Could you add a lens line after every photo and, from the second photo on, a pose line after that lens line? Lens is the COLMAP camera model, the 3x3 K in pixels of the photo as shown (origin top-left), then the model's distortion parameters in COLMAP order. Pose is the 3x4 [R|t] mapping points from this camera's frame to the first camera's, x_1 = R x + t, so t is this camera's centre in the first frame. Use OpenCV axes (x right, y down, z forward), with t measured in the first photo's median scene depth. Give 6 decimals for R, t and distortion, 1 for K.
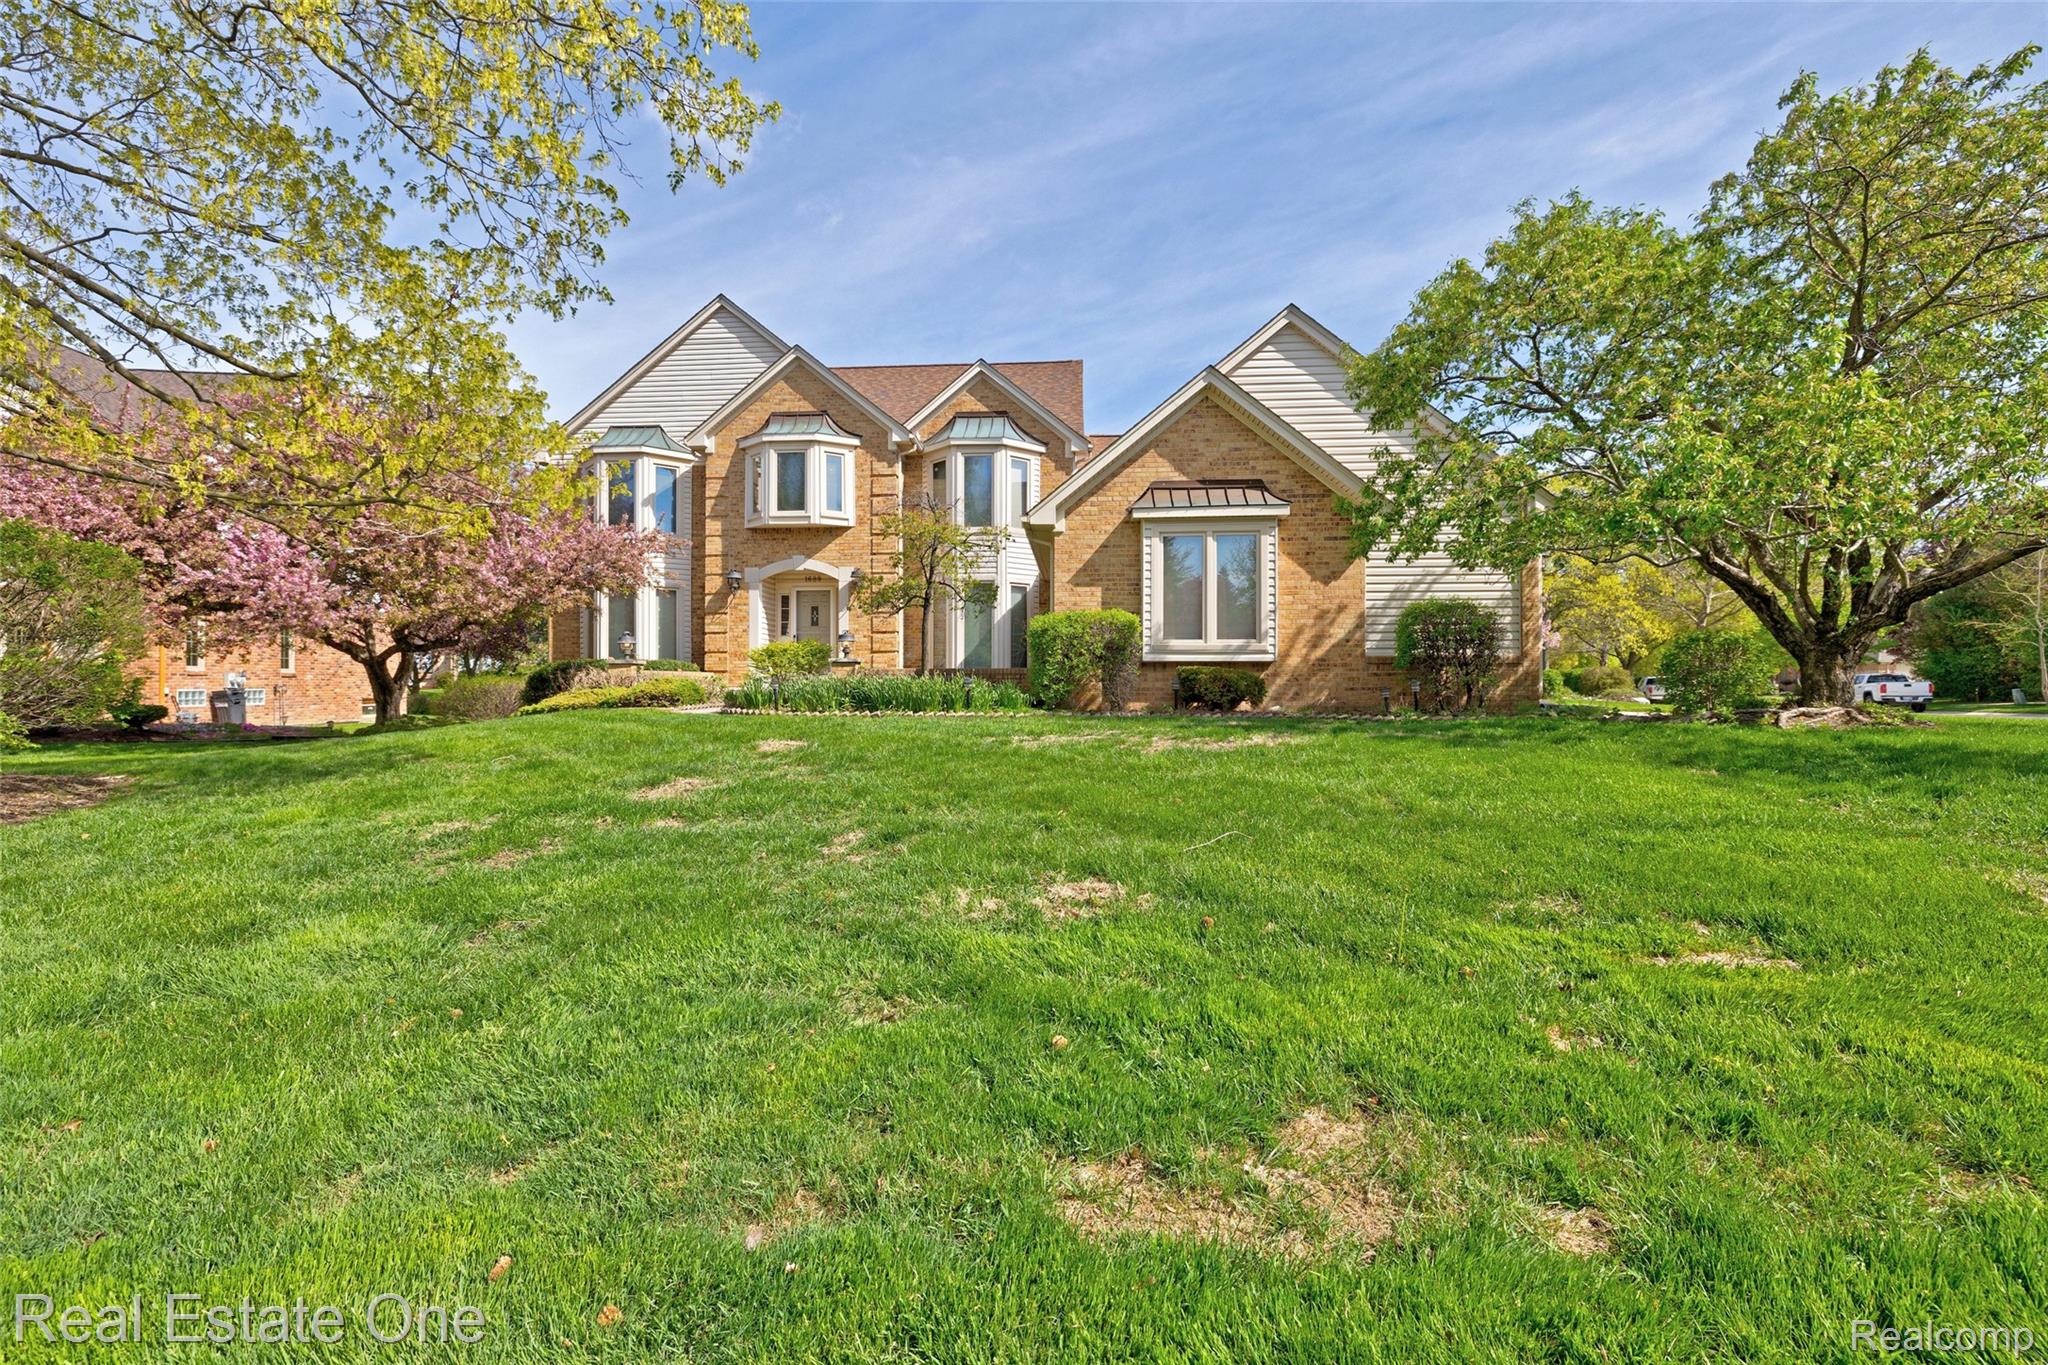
lens RADIAL K [[854.2, 0, 1035.5], [0, 854.2, 682.5], [0, 0, 1]] dist [-0.000362, 0.000392]
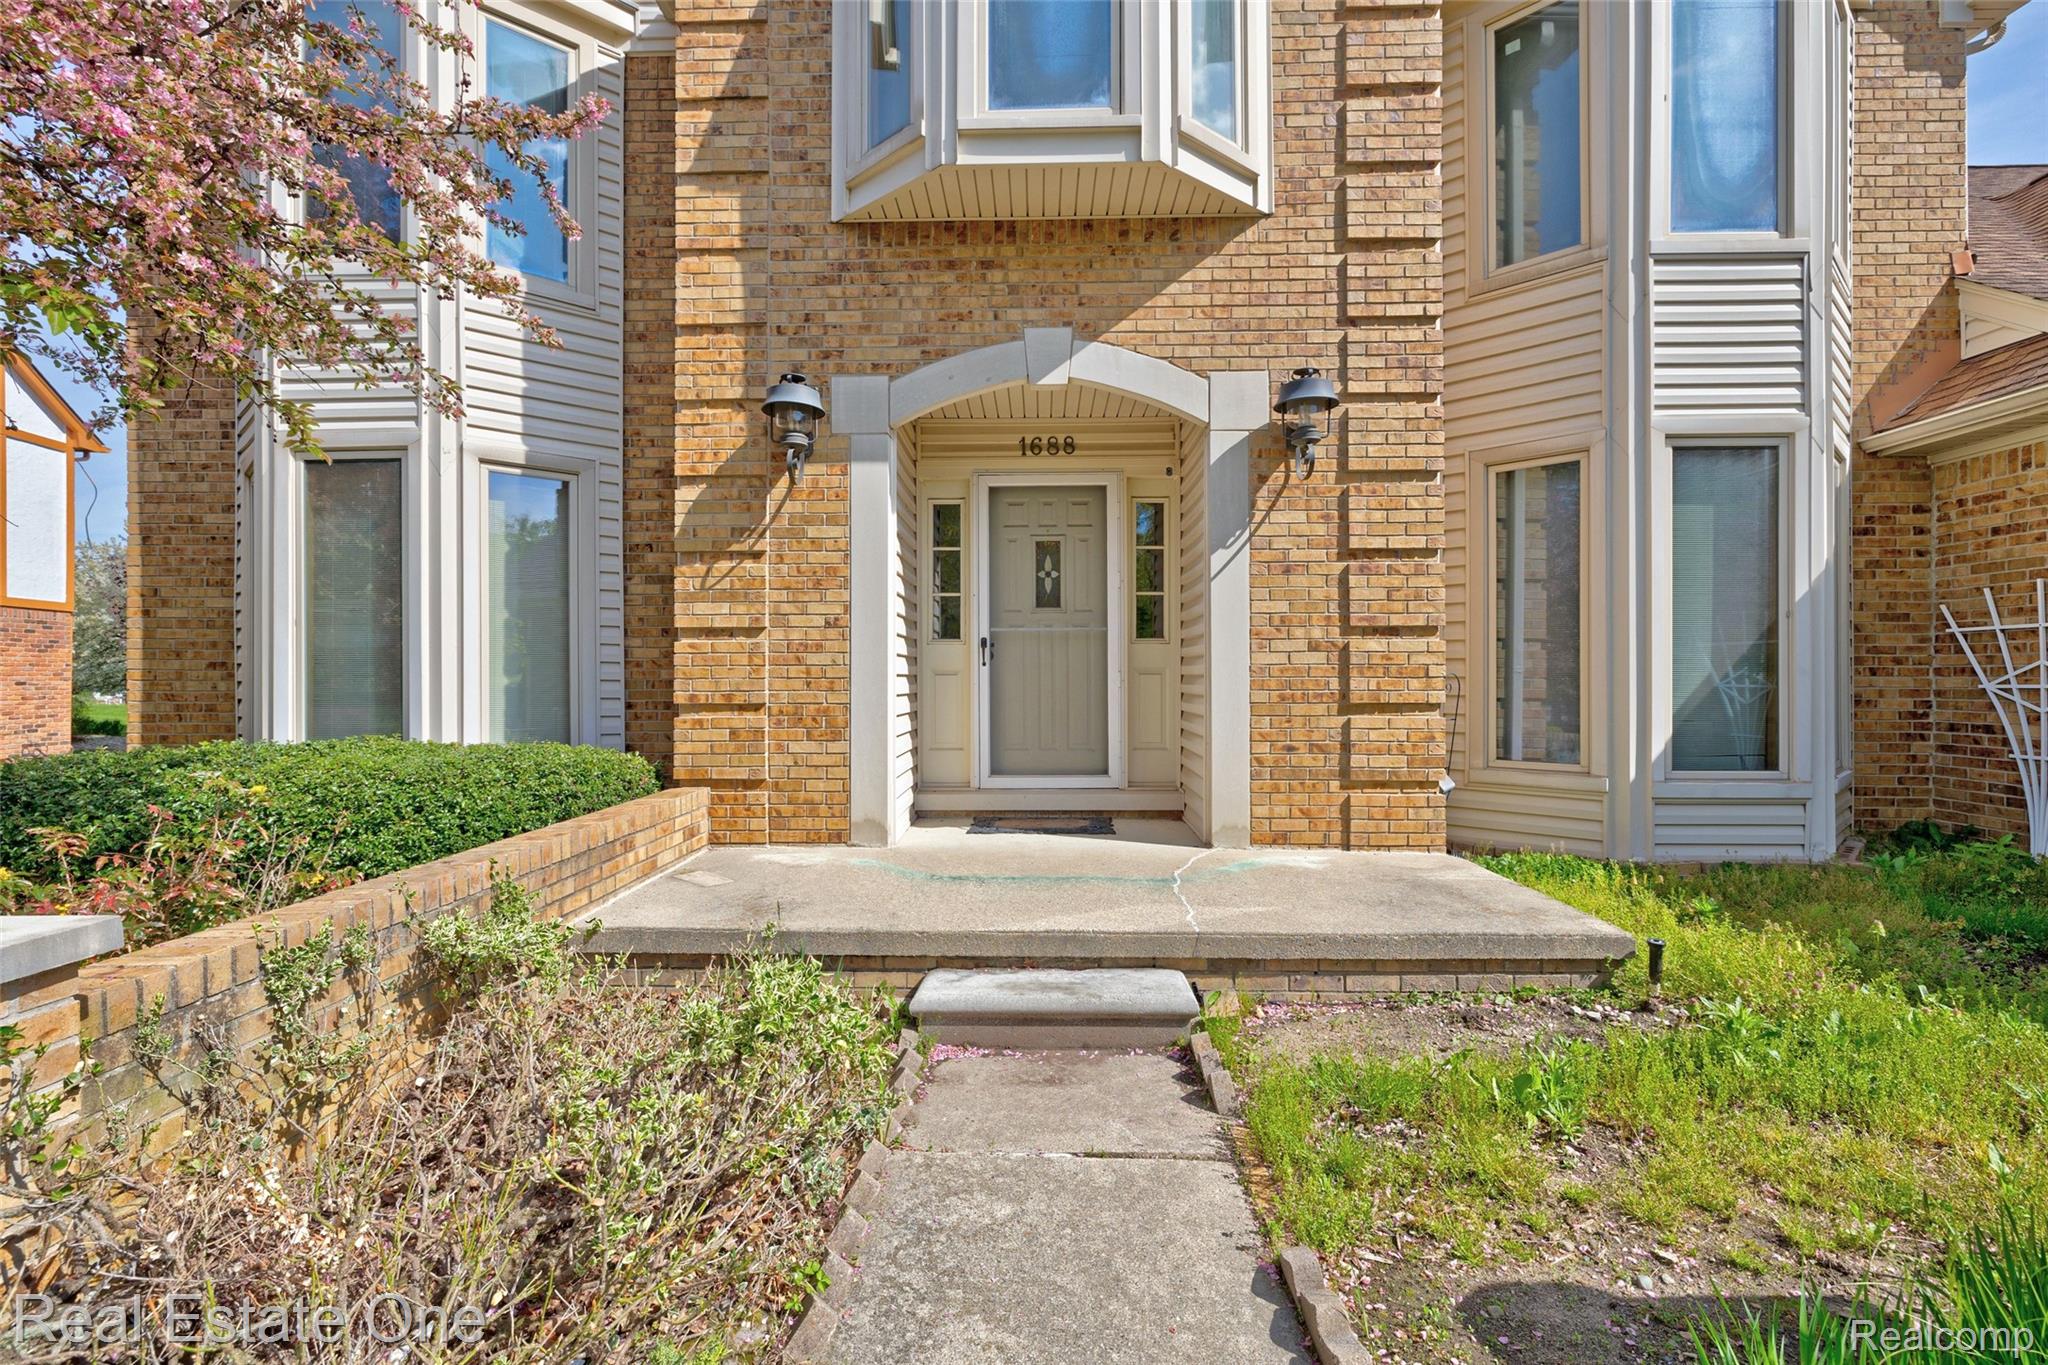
lens RADIAL K [[854.2, 0, 1023.4], [0, 854.2, 680.7], [0, 0, 1]] dist [-0.000362, 0.000392]
pose [[0.999333, 0.000072, 0.036516, -0.302749], [-0.000238, 0.999990, 0.004556, -0.046156], [-0.036516, -0.004562, 0.999323, 0.768310]]
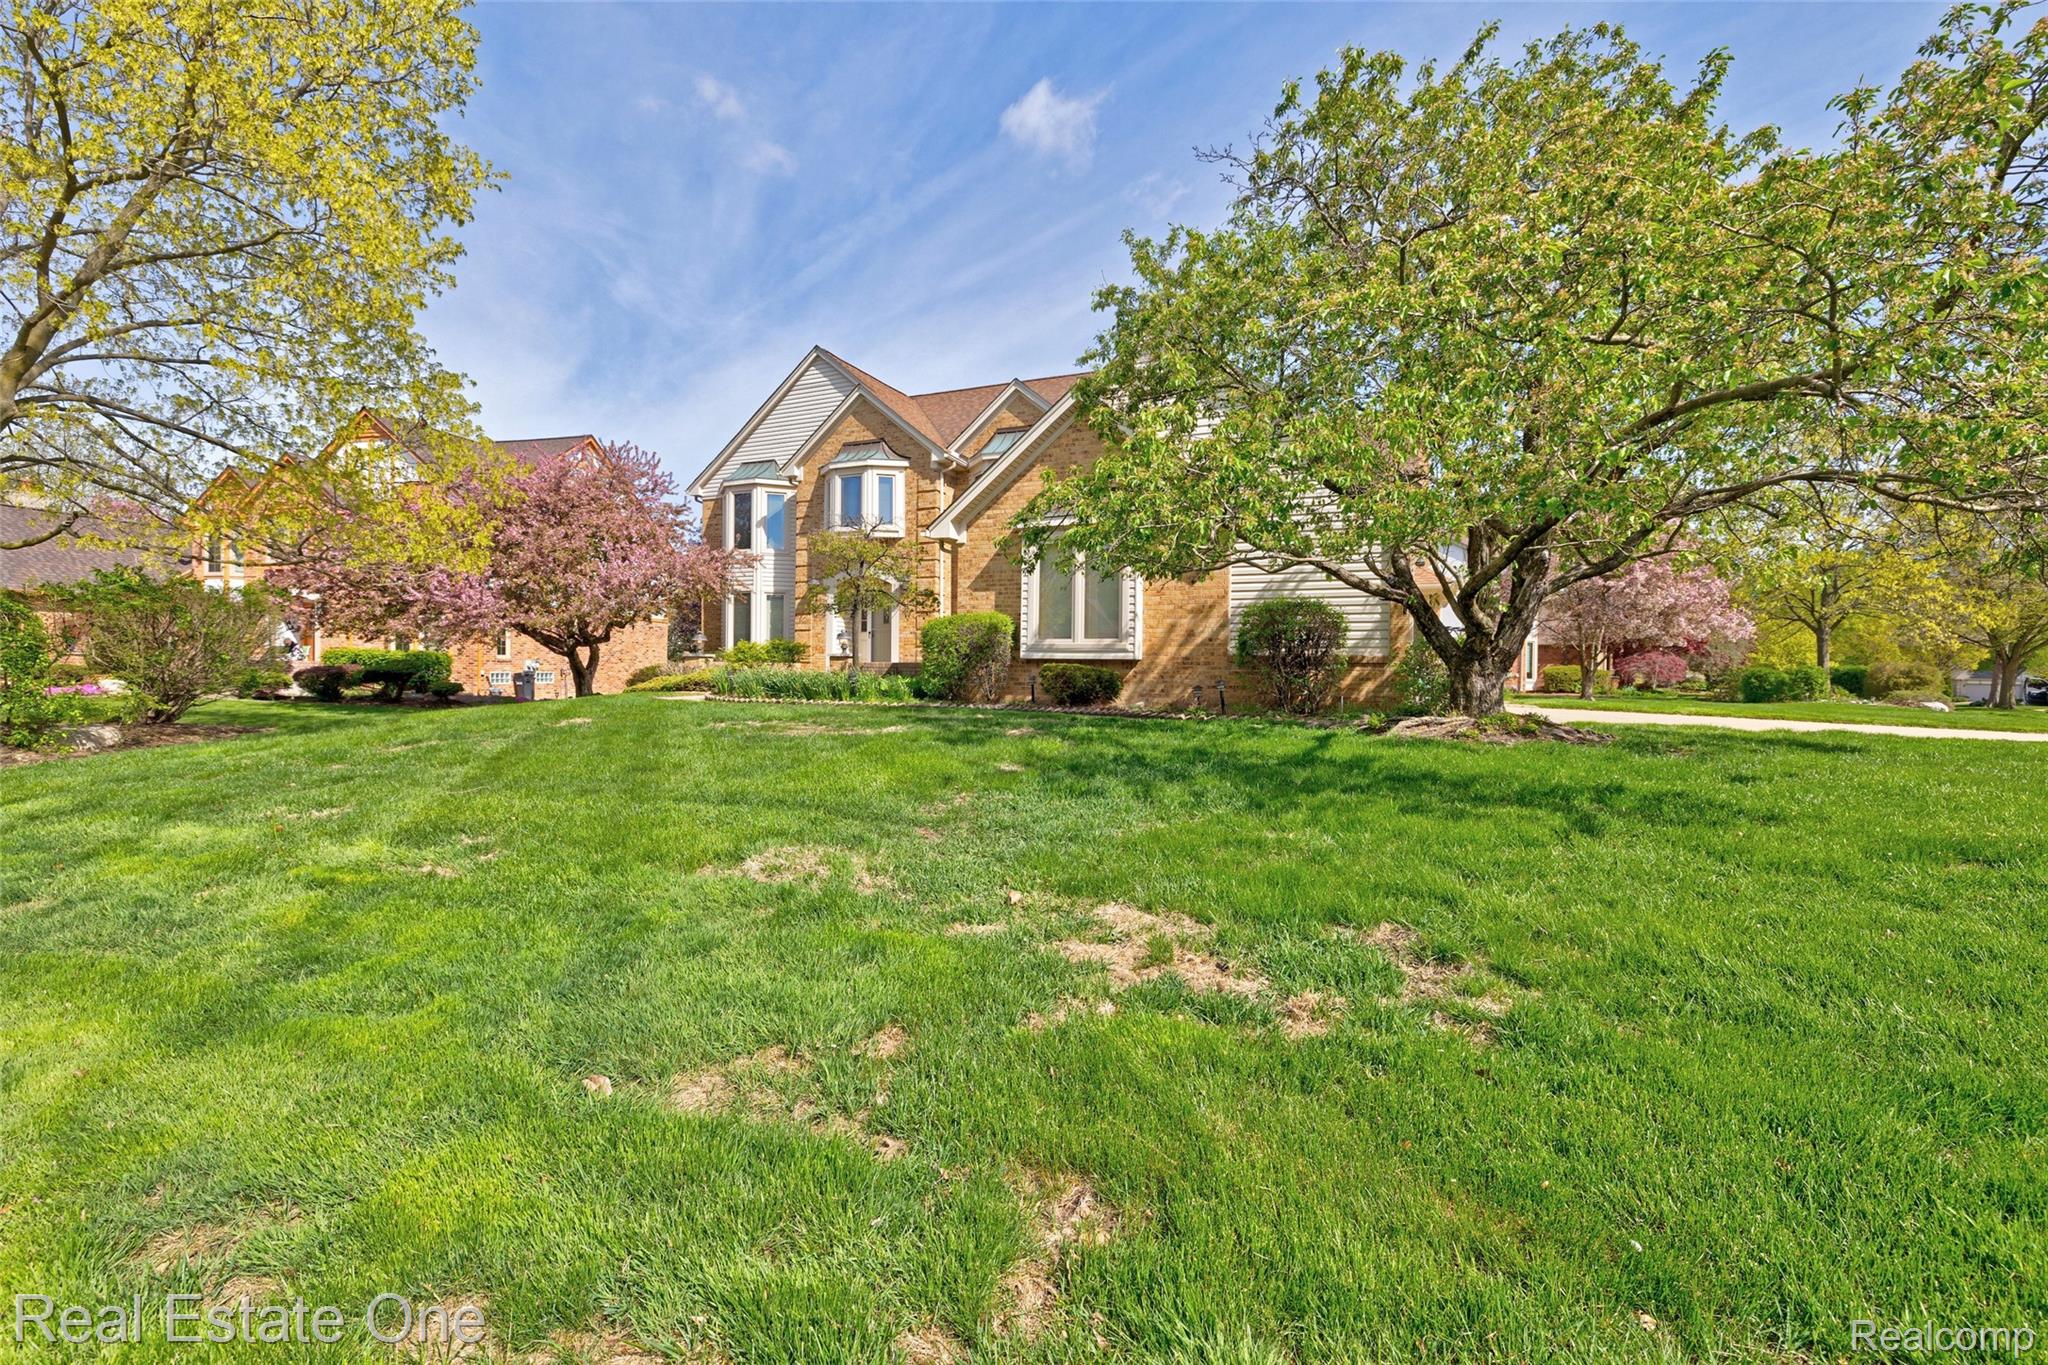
lens RADIAL K [[854.2, 0, 1038.1], [0, 854.2, 674.2], [0, 0, 1]] dist [-0.000362, 0.000392]
pose [[0.941182, 0.012998, -0.337651, 0.356911], [-0.011660, 0.999914, 0.005991, -0.007969], [0.337699, -0.001702, 0.941252, -0.019491]]
